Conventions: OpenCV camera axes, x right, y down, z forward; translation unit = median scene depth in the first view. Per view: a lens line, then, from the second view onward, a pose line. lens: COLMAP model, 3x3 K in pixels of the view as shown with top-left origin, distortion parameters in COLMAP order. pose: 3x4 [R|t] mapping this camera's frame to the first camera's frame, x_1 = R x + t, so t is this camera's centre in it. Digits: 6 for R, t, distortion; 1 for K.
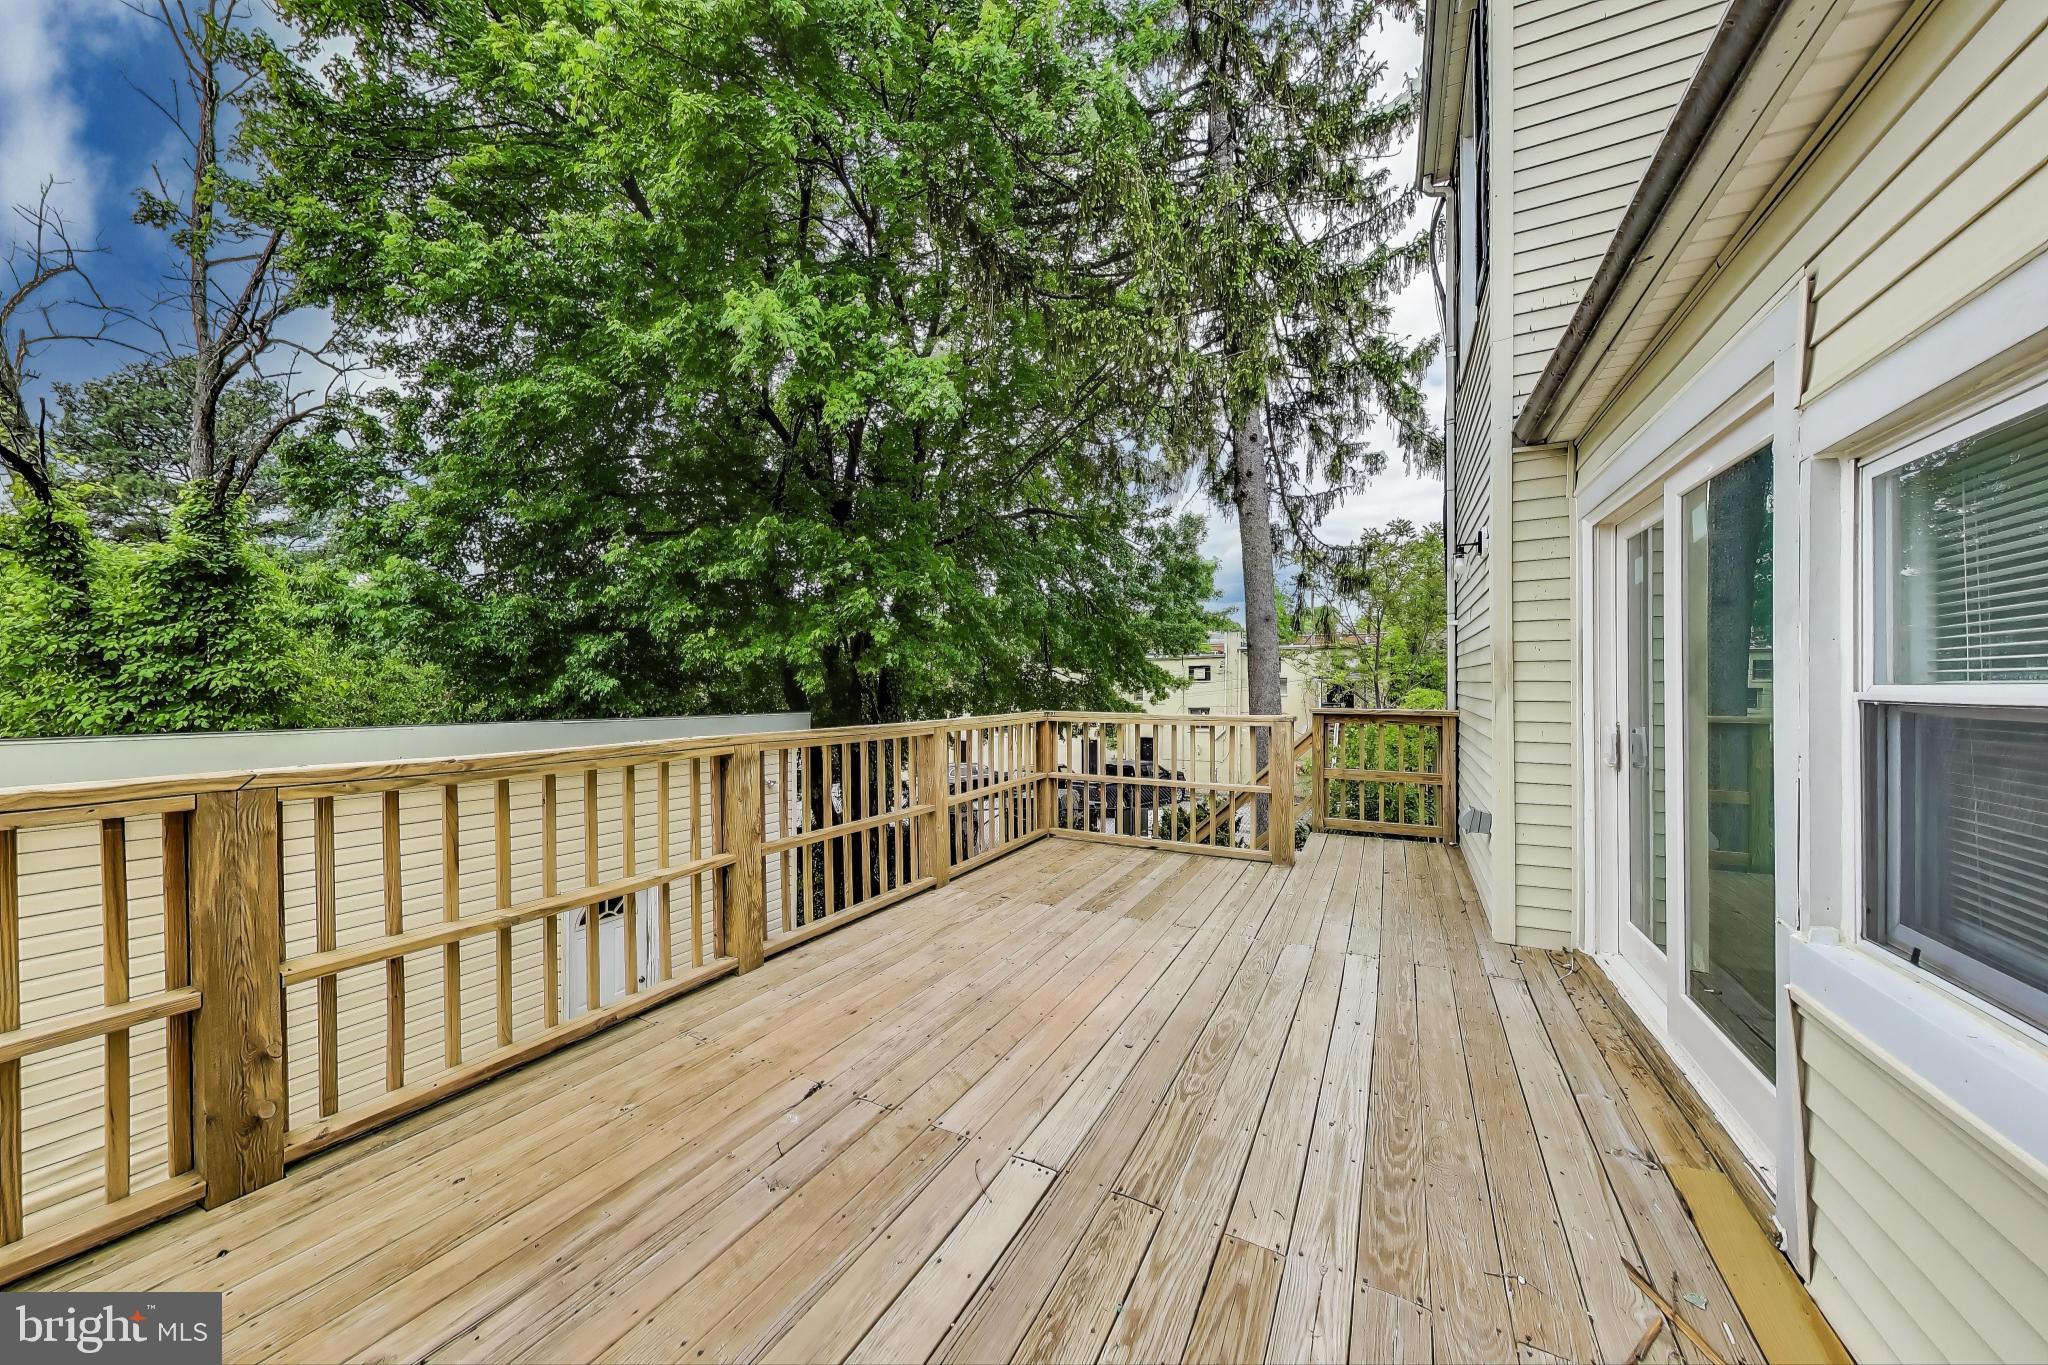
lens RADIAL K [[795.7, 0, 1024.0], [0, 795.7, 682.5], [0, 0, 1]] dist [0.013986, 0.000018]
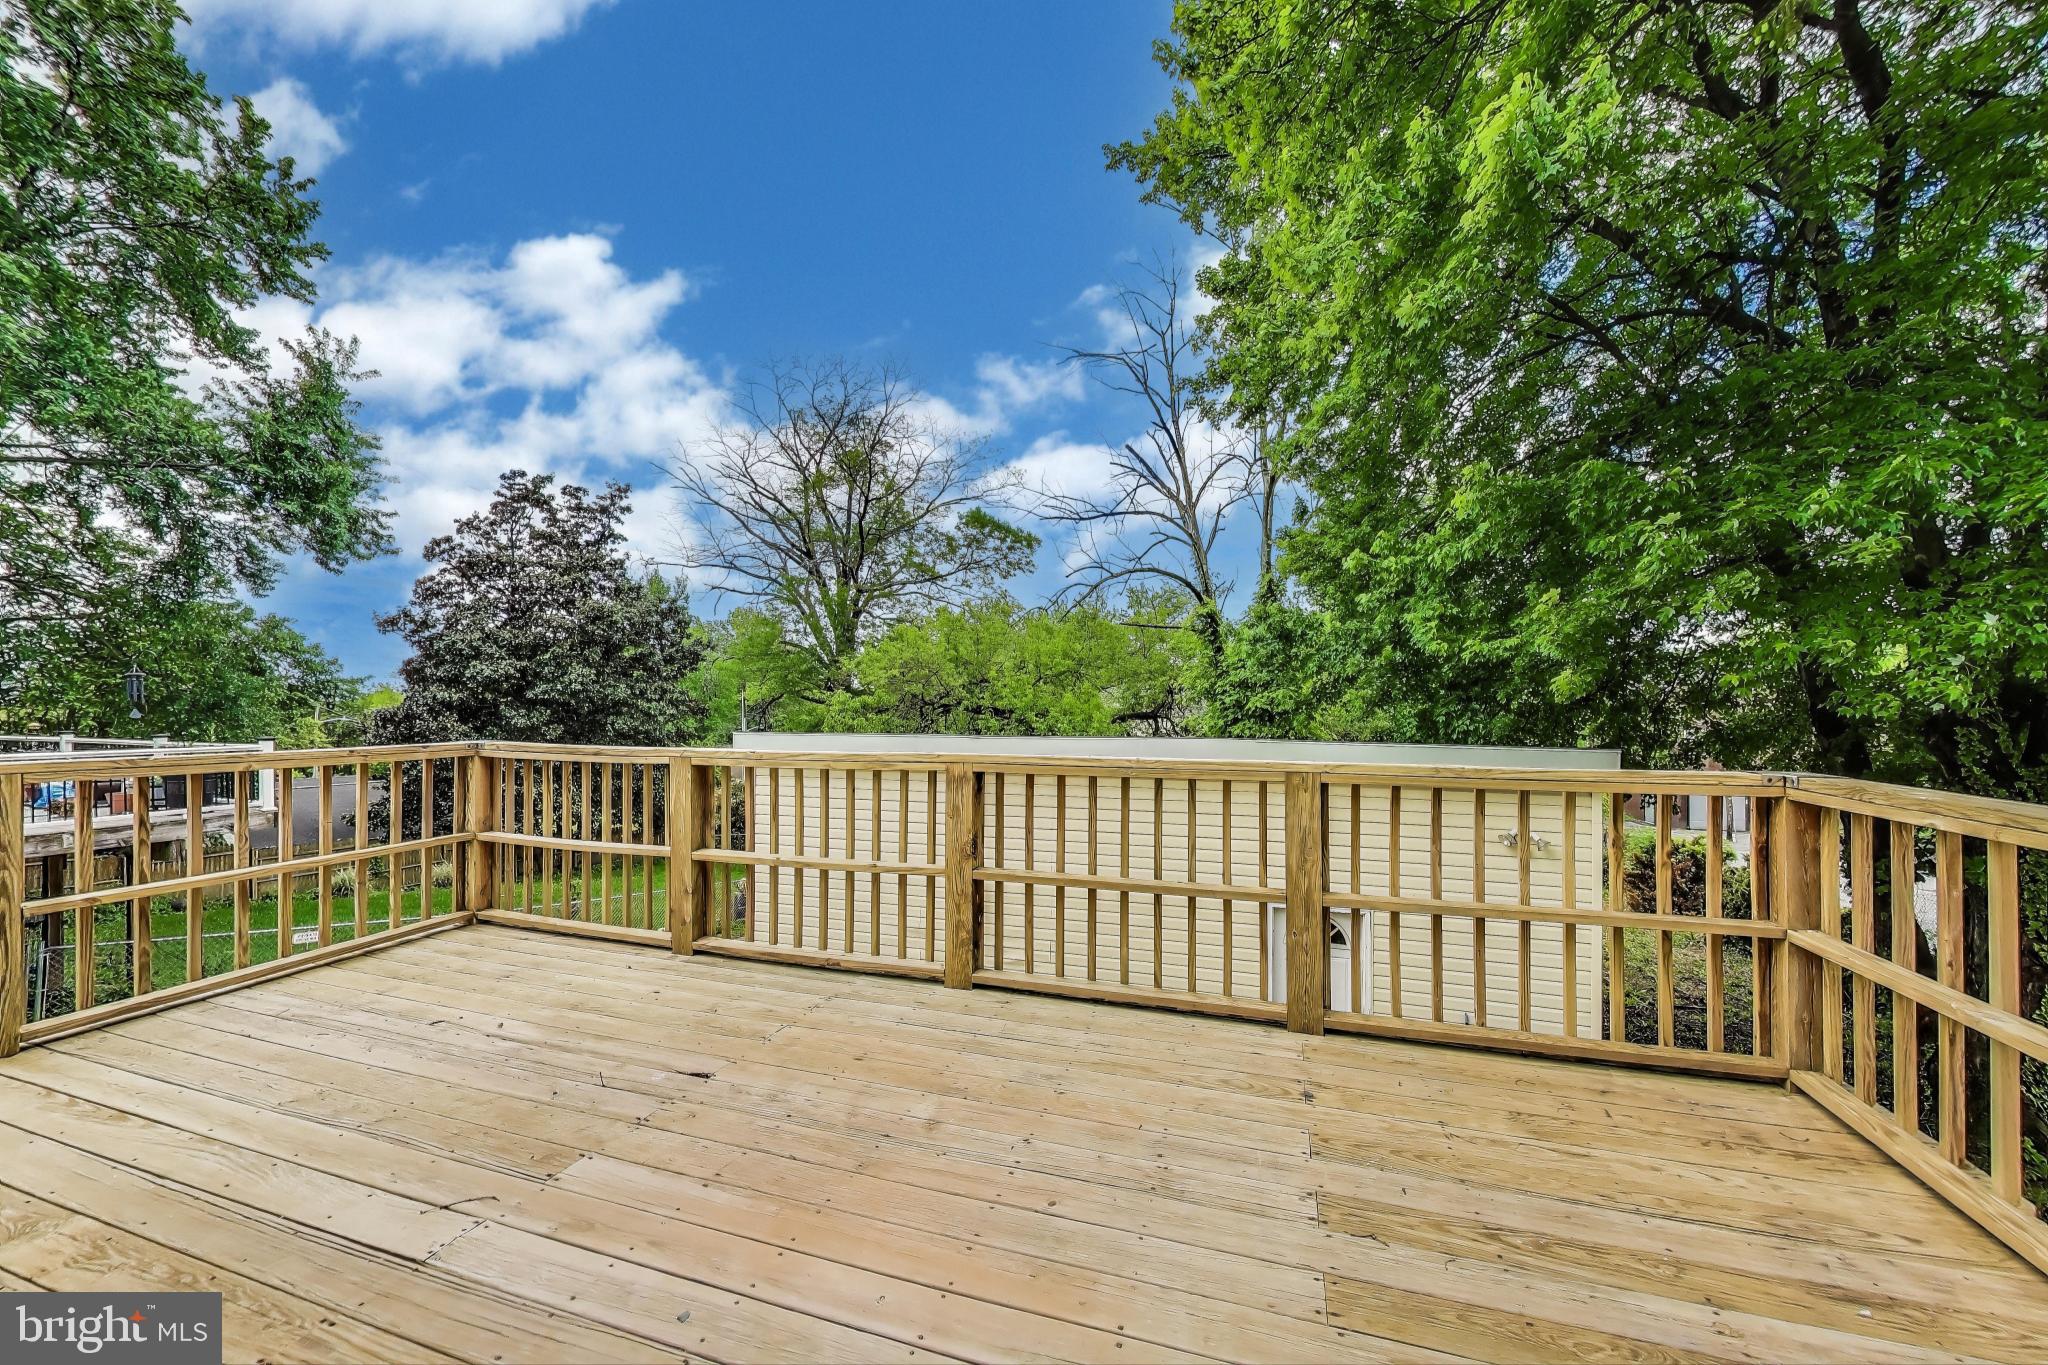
lens RADIAL K [[681.3, 0, 1024.0], [0, 681.3, 682.5], [0, 0, 1]] dist [0.000311, 0.000076]
pose [[0.164362, 0.000938, -0.986400, 0.476229], [0.007214, 0.999972, 0.002153, -0.045185], [0.986374, -0.007470, 0.164351, 0.762731]]
